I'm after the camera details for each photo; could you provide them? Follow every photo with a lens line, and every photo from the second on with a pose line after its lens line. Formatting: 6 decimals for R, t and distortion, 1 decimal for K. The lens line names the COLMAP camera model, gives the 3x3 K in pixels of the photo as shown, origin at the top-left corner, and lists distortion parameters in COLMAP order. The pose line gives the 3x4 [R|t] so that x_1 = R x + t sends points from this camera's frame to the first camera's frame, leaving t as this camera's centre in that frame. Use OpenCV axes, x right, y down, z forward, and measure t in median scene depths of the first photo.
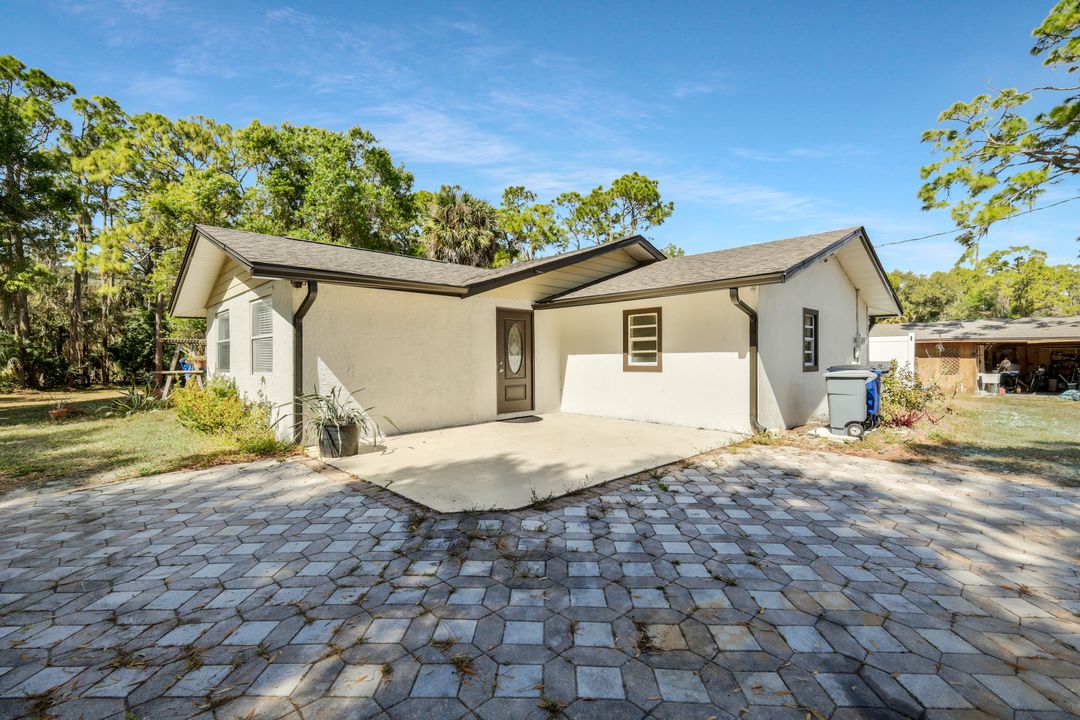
lens RADIAL K [[496.3, 0, 540.0], [0, 496.3, 360.0], [0, 0, 1]] dist [0.002041, 0.000774]
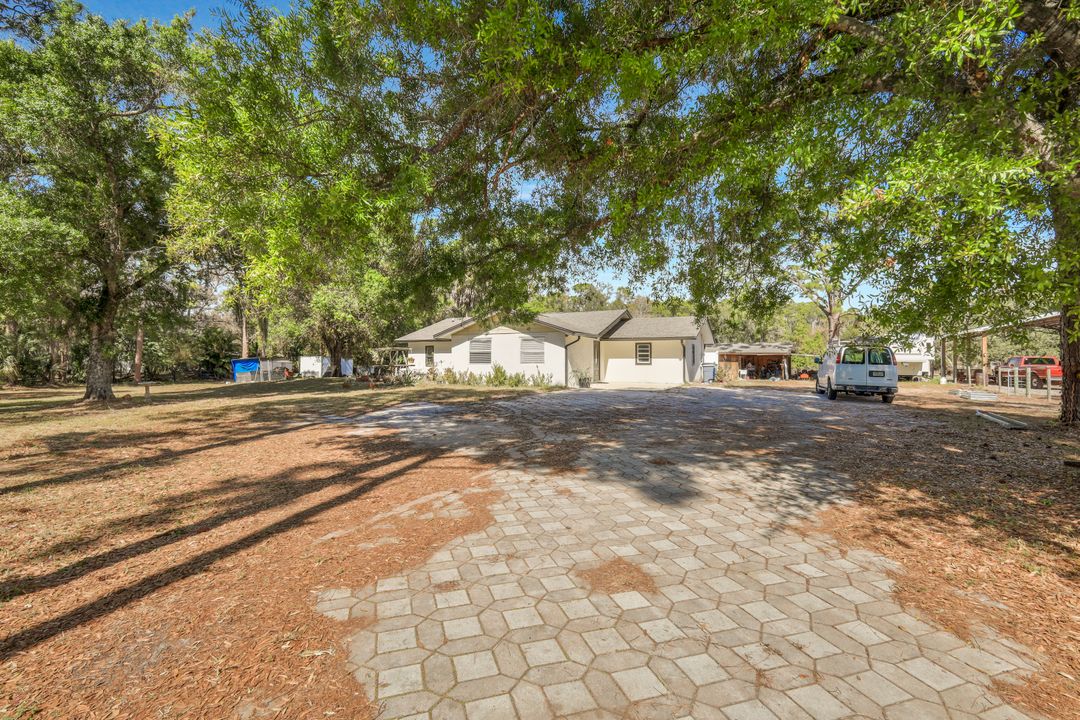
lens RADIAL K [[478.7, 0, 540.7], [0, 478.7, 356.2], [0, 0, 1]] dist [0.002357, 0.000820]
pose [[0.945171, 0.013850, 0.326281, -0.907078], [-0.009865, 0.999855, -0.013864, 0.012521], [-0.326426, 0.009885, 0.945171, -1.016373]]
